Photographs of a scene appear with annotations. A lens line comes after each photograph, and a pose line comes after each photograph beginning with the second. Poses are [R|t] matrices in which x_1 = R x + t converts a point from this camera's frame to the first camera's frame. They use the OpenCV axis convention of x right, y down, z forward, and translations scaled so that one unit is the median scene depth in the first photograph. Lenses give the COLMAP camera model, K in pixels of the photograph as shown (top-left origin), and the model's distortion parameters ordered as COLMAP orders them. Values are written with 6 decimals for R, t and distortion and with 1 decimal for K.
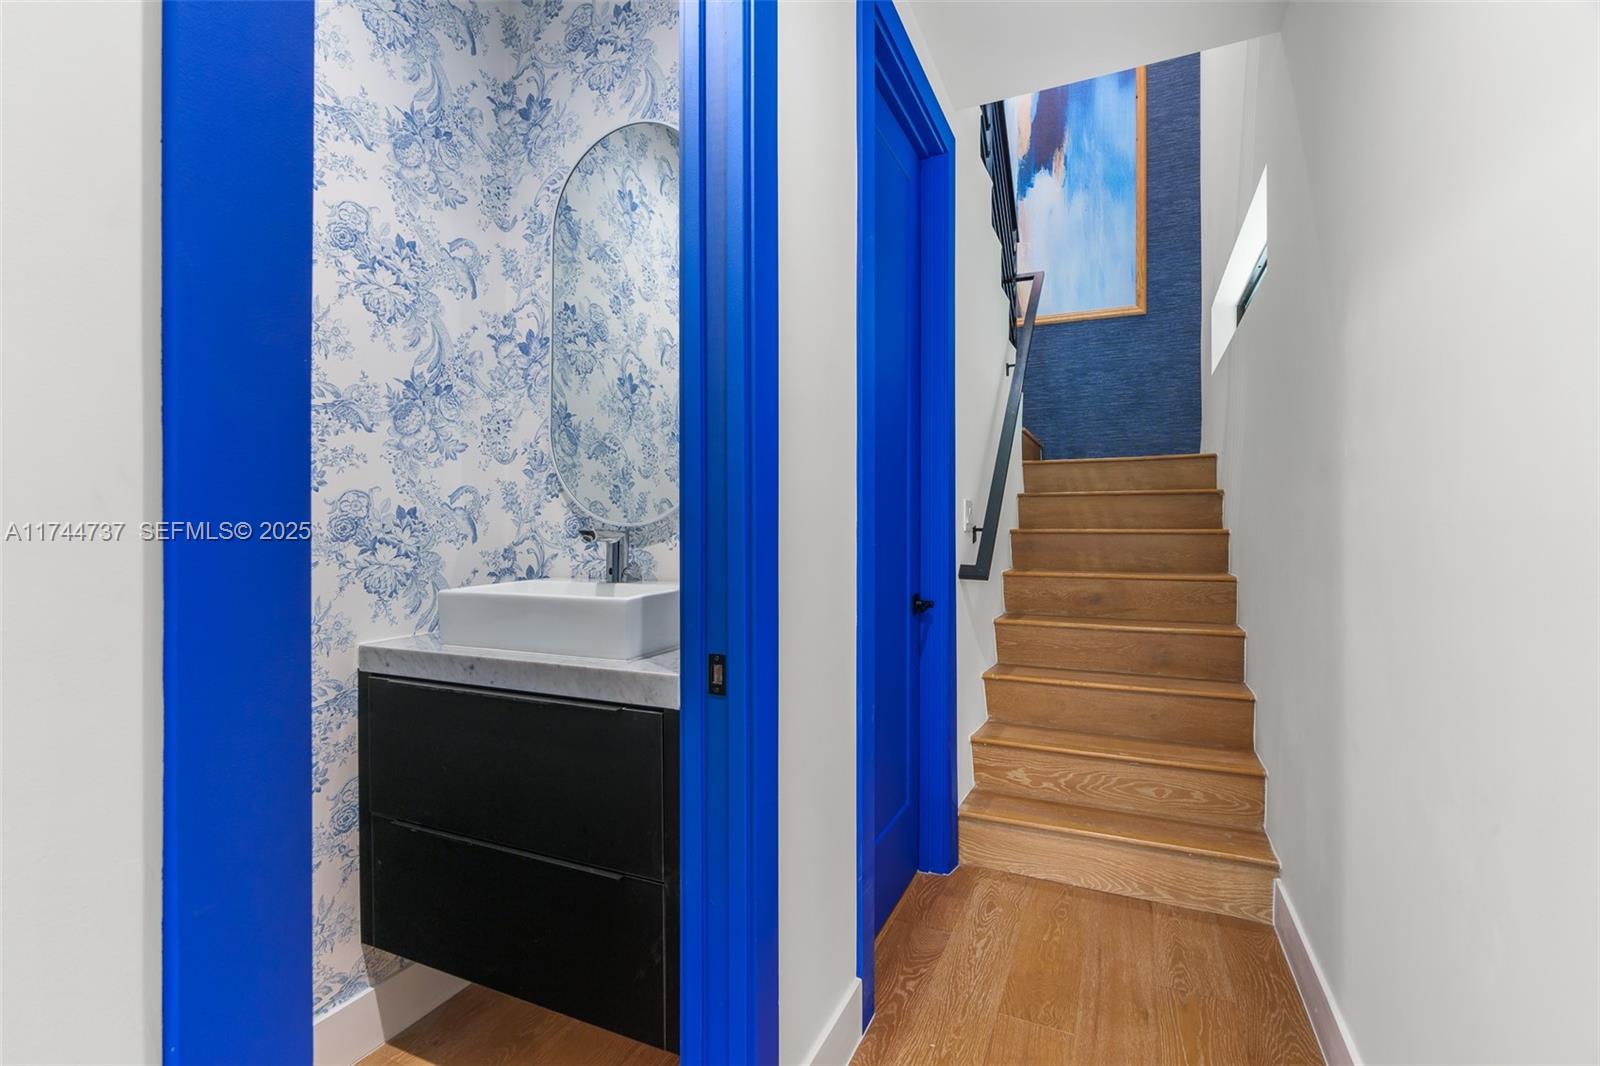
lens RADIAL K [[750.4, 0, 788.5], [0, 750.4, 517.7], [0, 0, 1]] dist [-0.010338, 0.005656]
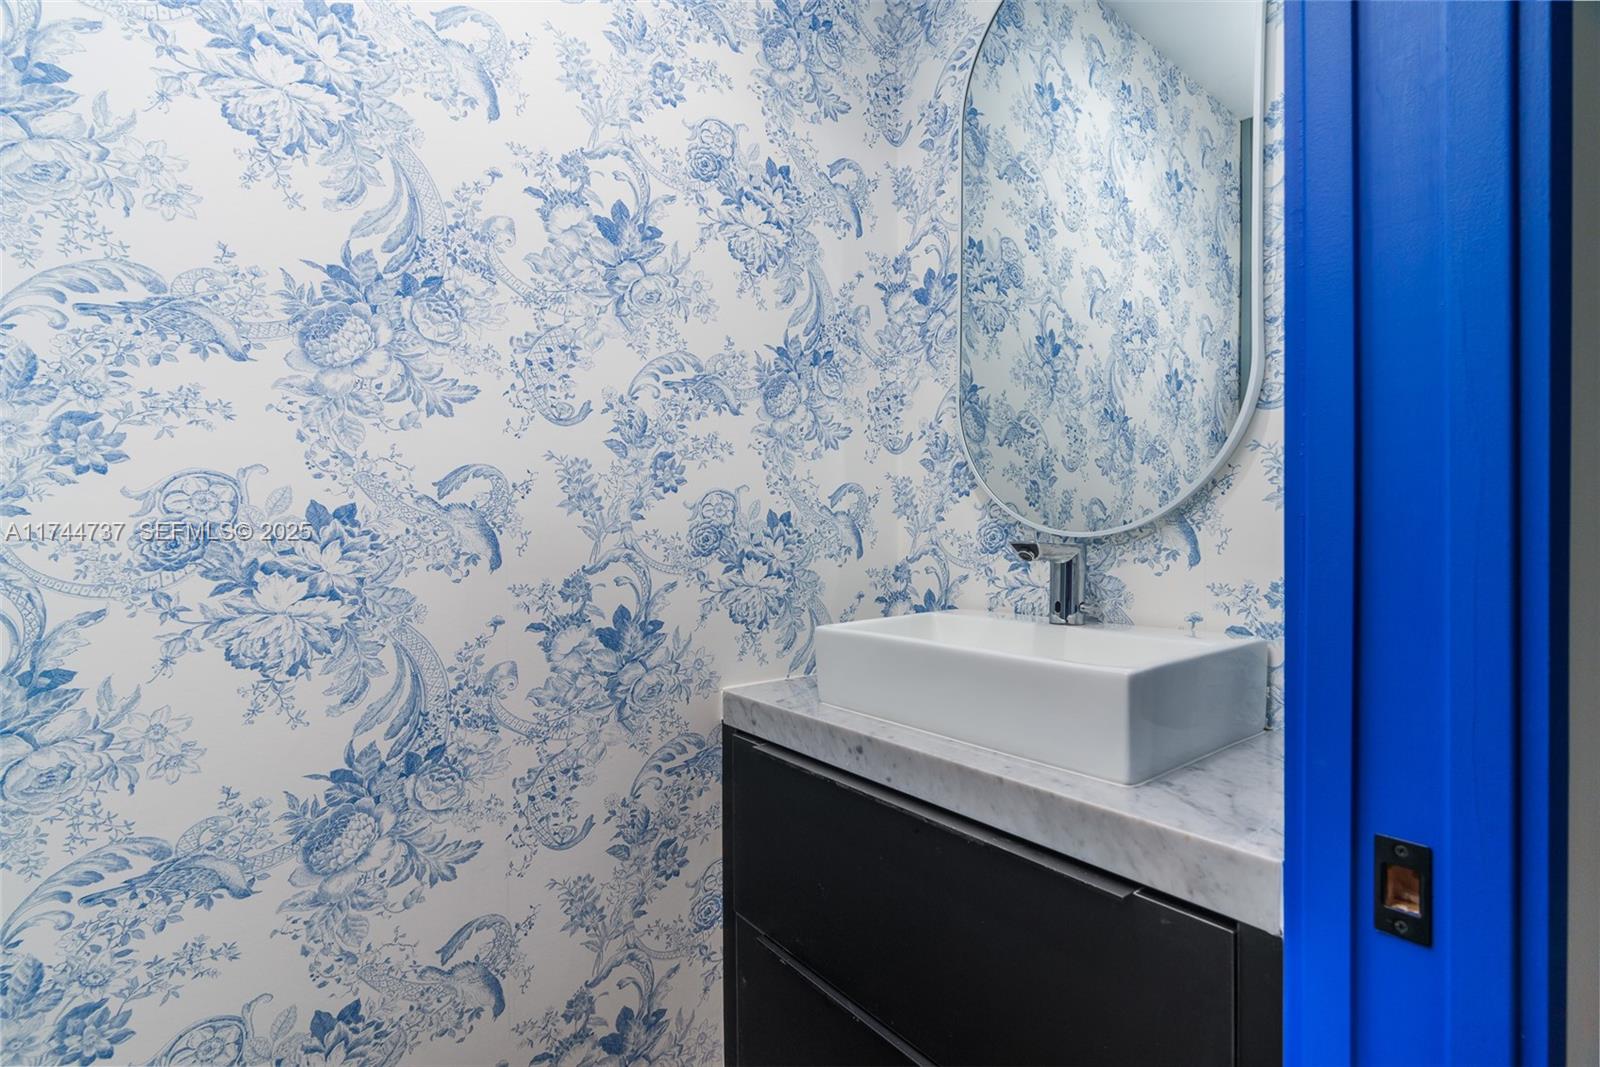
lens RADIAL K [[750.4, 0, 788.5], [0, 750.4, 518.2], [0, 0, 1]] dist [-0.010338, 0.005656]
pose [[0.890404, -0.001551, -0.455168, -0.144794], [-0.000765, 0.999988, -0.004904, -0.003392], [0.455170, 0.004715, 0.890392, 0.305750]]
